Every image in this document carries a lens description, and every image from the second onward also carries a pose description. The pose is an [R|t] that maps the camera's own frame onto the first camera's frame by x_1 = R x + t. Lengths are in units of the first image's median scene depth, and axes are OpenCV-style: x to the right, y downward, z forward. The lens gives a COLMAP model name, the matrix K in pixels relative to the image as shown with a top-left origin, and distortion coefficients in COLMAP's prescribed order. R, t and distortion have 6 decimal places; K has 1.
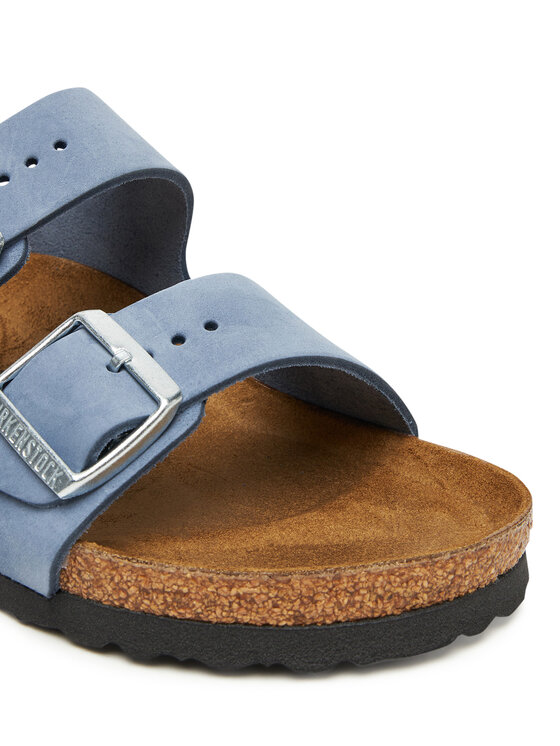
lens RADIAL K [[1950.8, 0, 276.3], [0, 1950.8, 372.6], [0, 0, 1]] dist [0.043036, 0.000000]
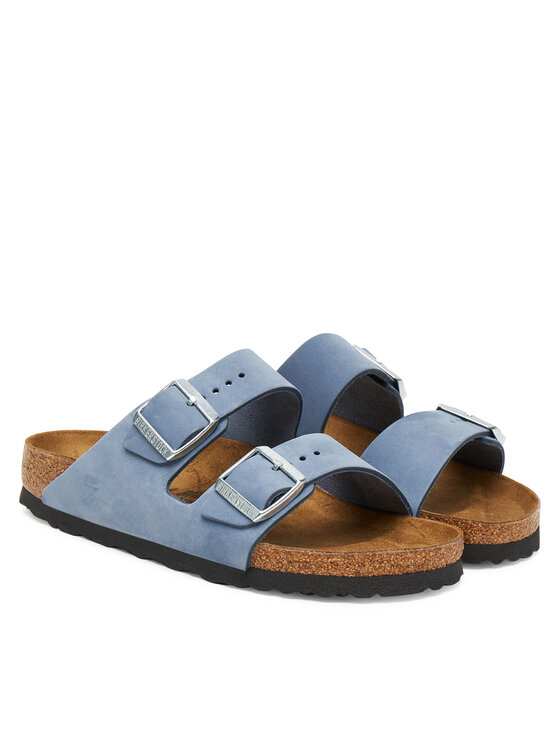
lens RADIAL K [[2998.6, 0, 280.3], [0, 2998.6, 372.9], [0, 0, 1]] dist [-0.105485, 0.000000]
pose [[0.999991, 0.003813, 0.001858, -0.084730], [-0.003480, 0.987973, -0.154588, 0.428330], [-0.002425, 0.154580, 0.987977, -2.471028]]
